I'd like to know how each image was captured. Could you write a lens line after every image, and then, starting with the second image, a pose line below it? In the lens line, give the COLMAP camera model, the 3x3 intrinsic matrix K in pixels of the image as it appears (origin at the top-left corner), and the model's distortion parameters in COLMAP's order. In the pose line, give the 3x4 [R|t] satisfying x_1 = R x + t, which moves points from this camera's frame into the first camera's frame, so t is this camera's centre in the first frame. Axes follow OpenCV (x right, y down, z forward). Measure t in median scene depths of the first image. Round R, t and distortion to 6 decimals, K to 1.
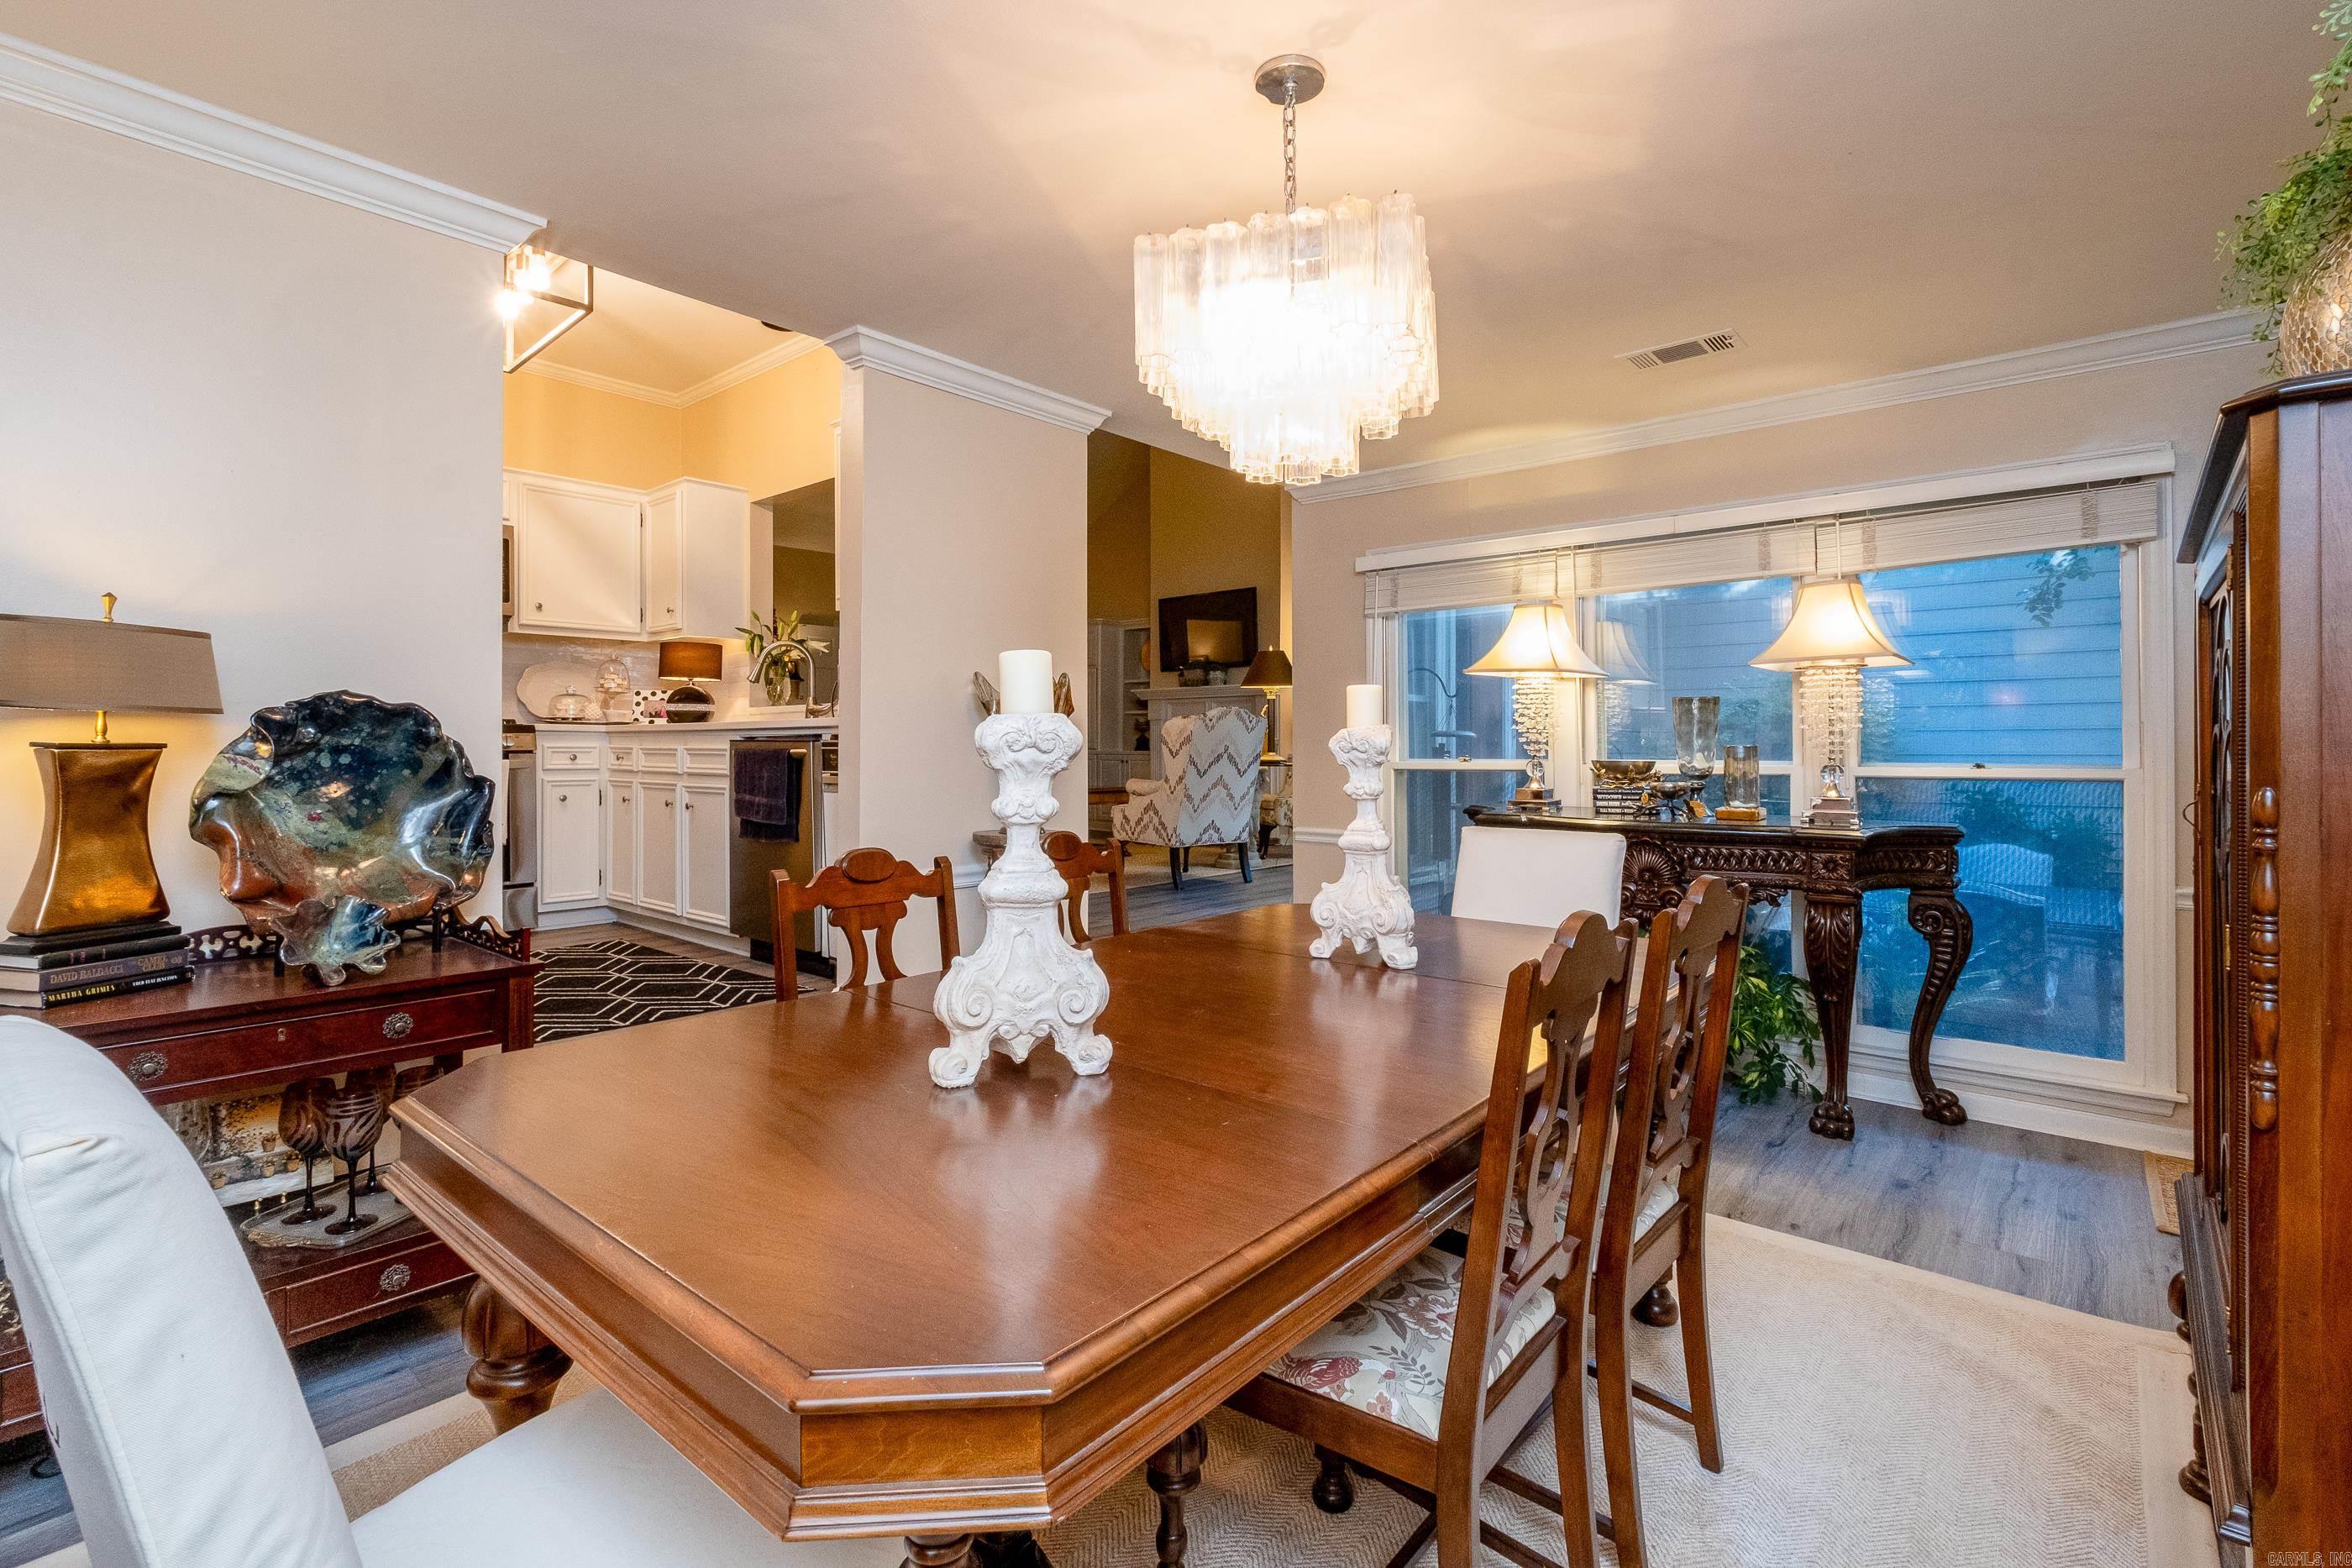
lens RADIAL K [[1105.0, 0, 1177.3], [0, 1105.0, 747.0], [0, 0, 1]] dist [-0.001297, -0.000153]
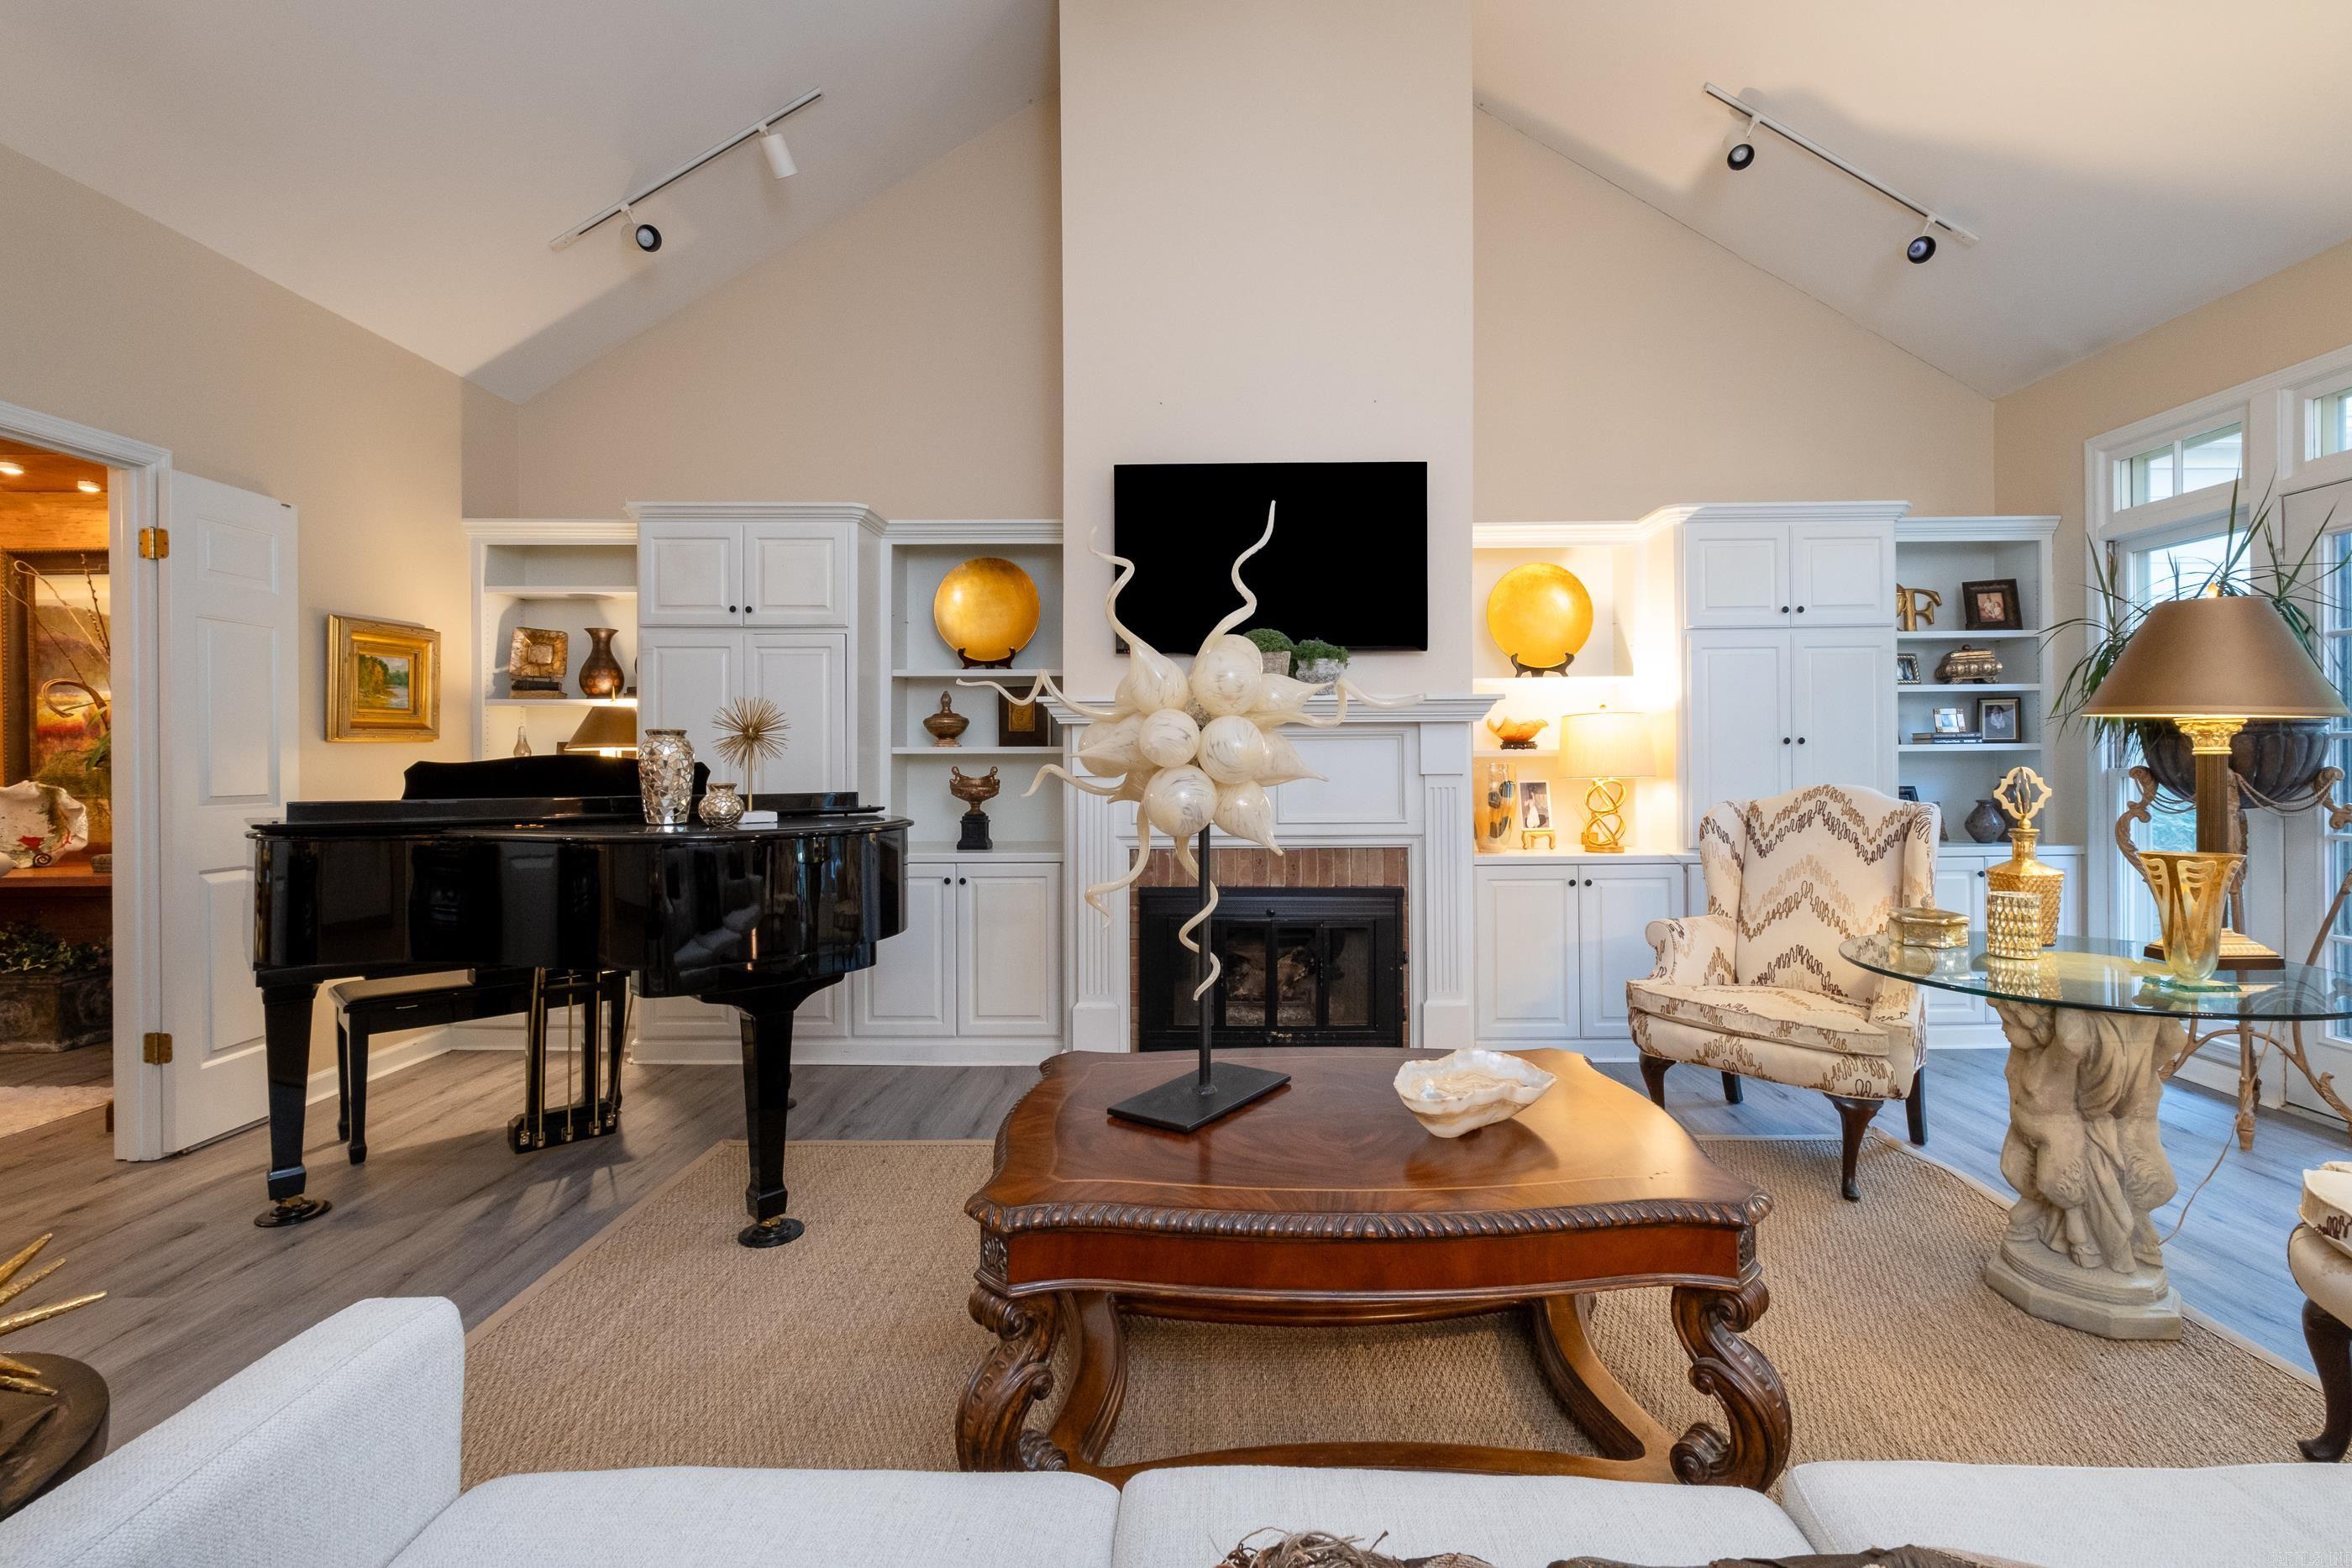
lens RADIAL K [[1050.9, 0, 1204.6], [0, 1050.9, 757.5], [0, 0, 1]] dist [-0.002298, 0.000170]
pose [[0.757712, -0.003339, 0.652580, -0.349350], [0.000973, 0.999992, 0.003987, -0.050096], [-0.652588, -0.002386, 0.757709, 1.059536]]
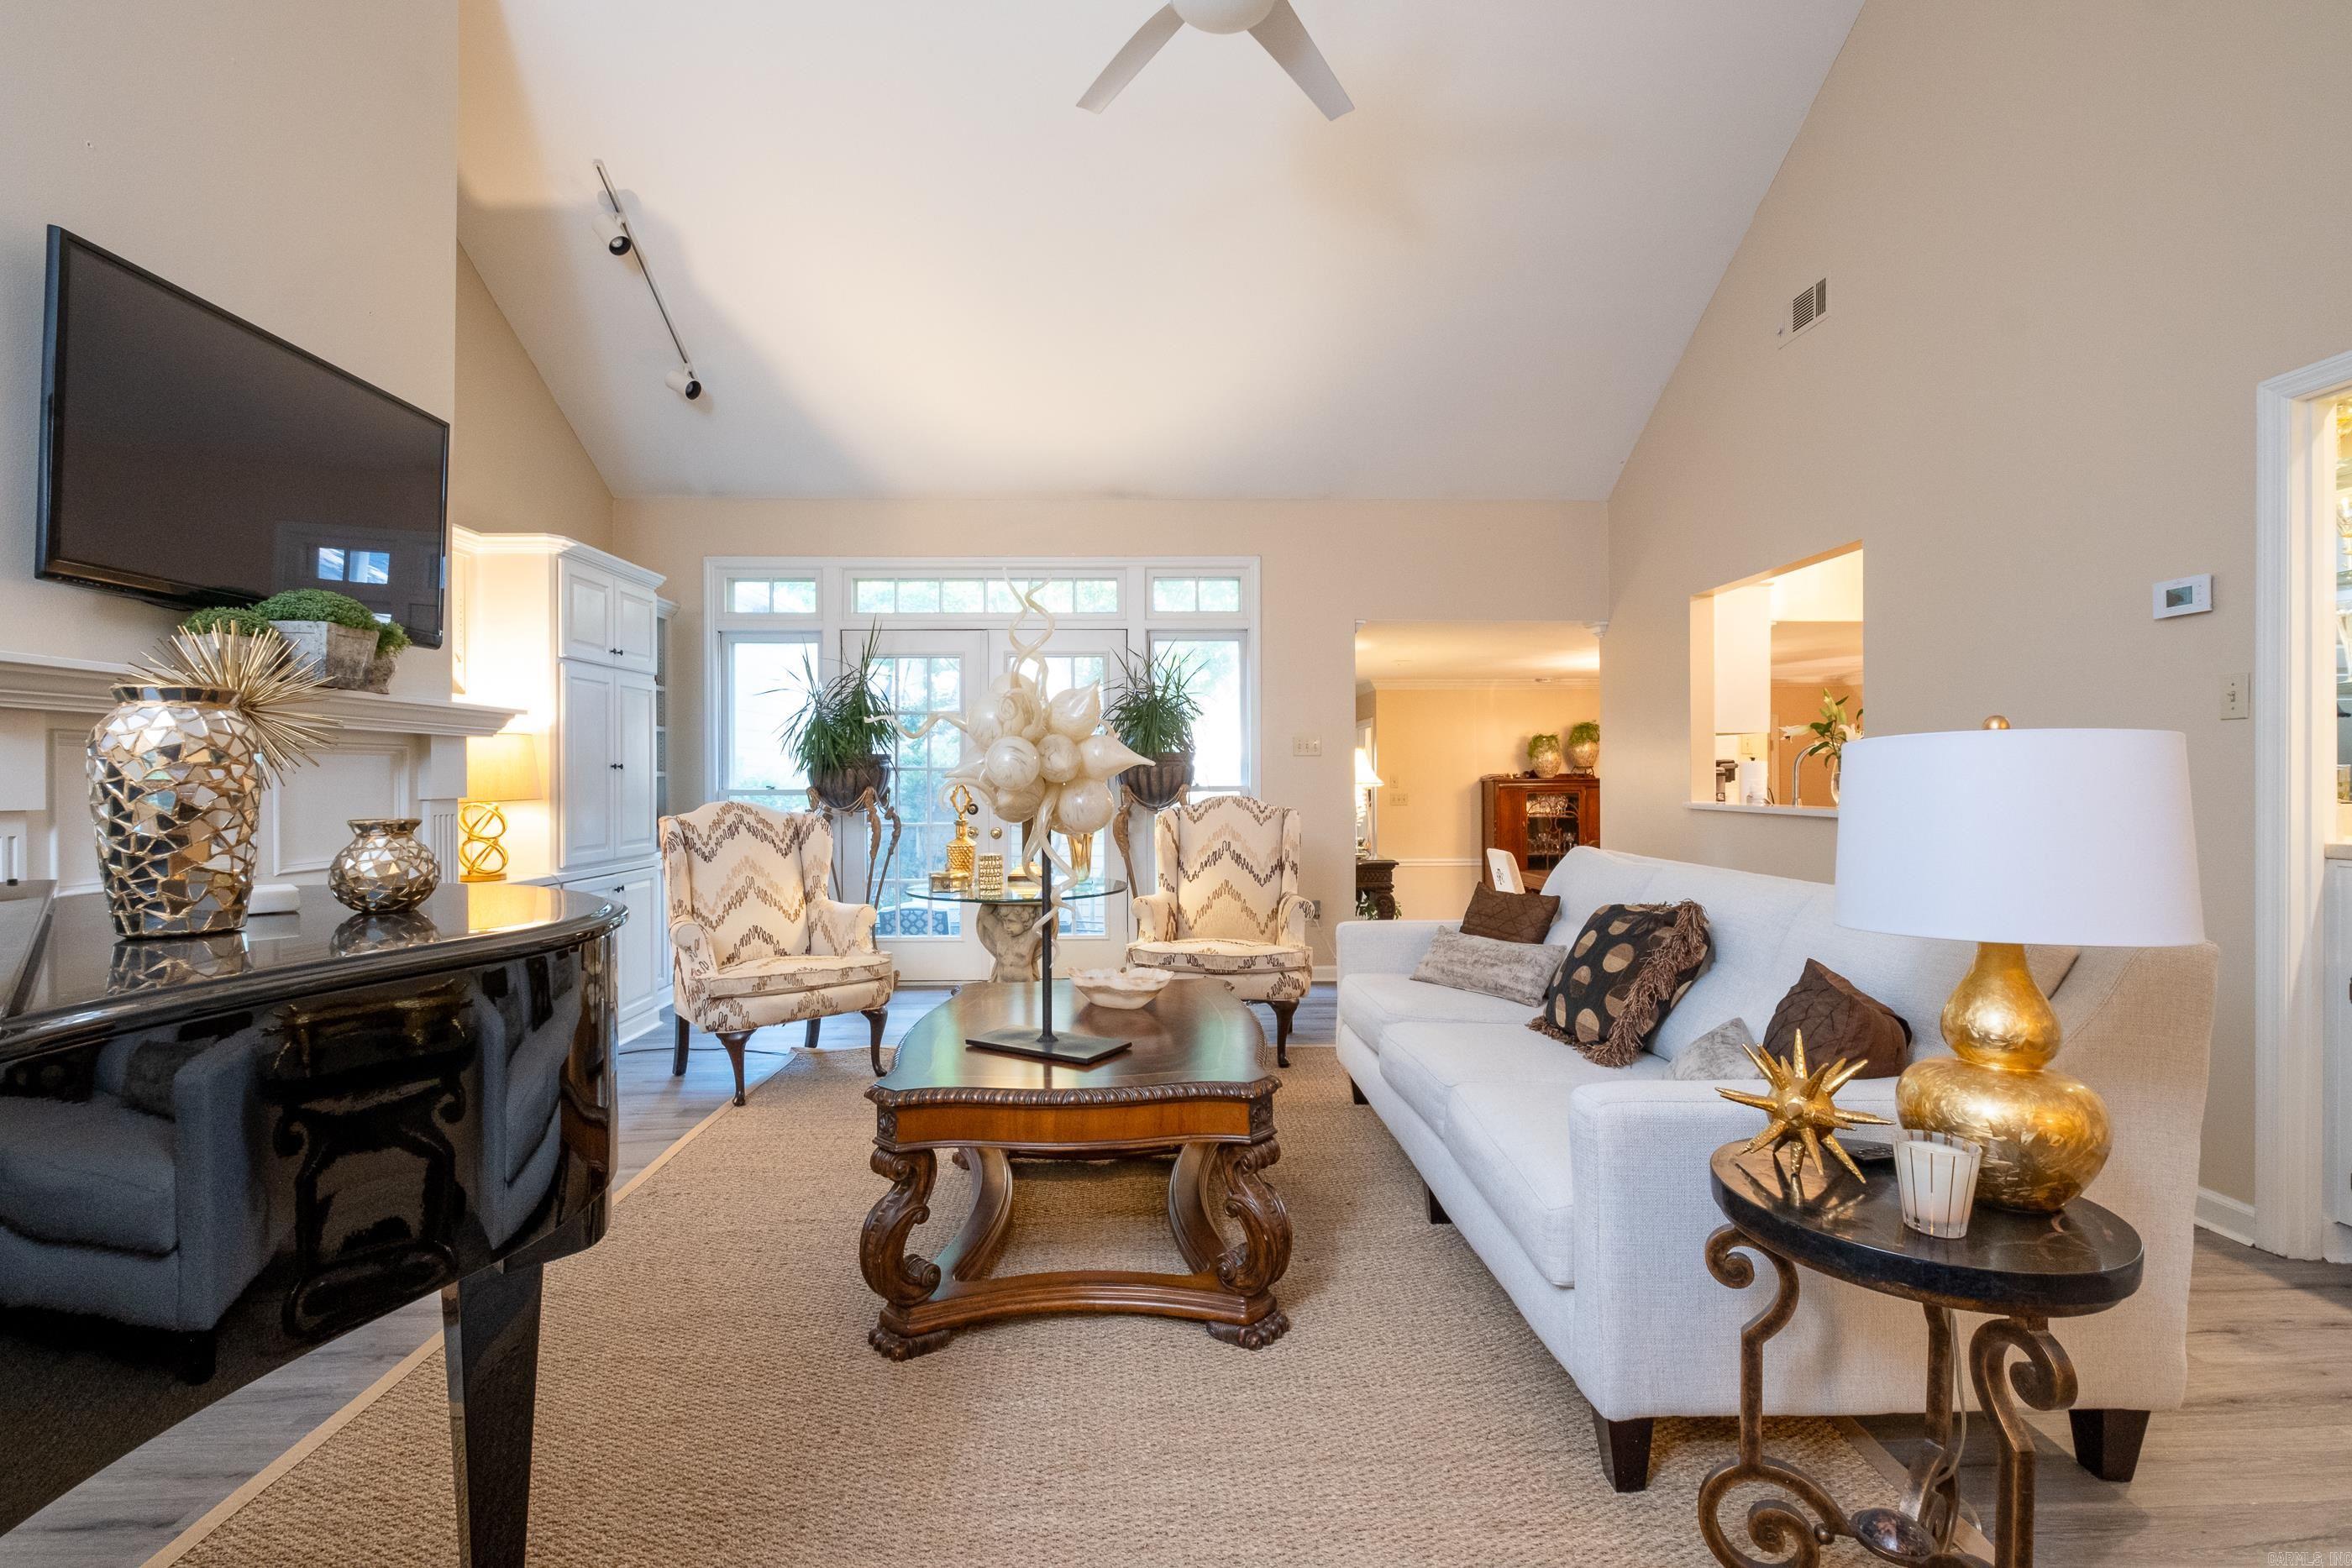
lens RADIAL K [[1057.1, 0, 1171.9], [0, 1057.1, 778.8], [0, 0, 1]] dist [0.000843, 0.000444]
pose [[-0.677208, 0.005816, 0.735768, -0.452174], [0.001519, 0.999978, -0.006507, -0.044149], [-0.735790, -0.003289, -0.677202, 1.476325]]
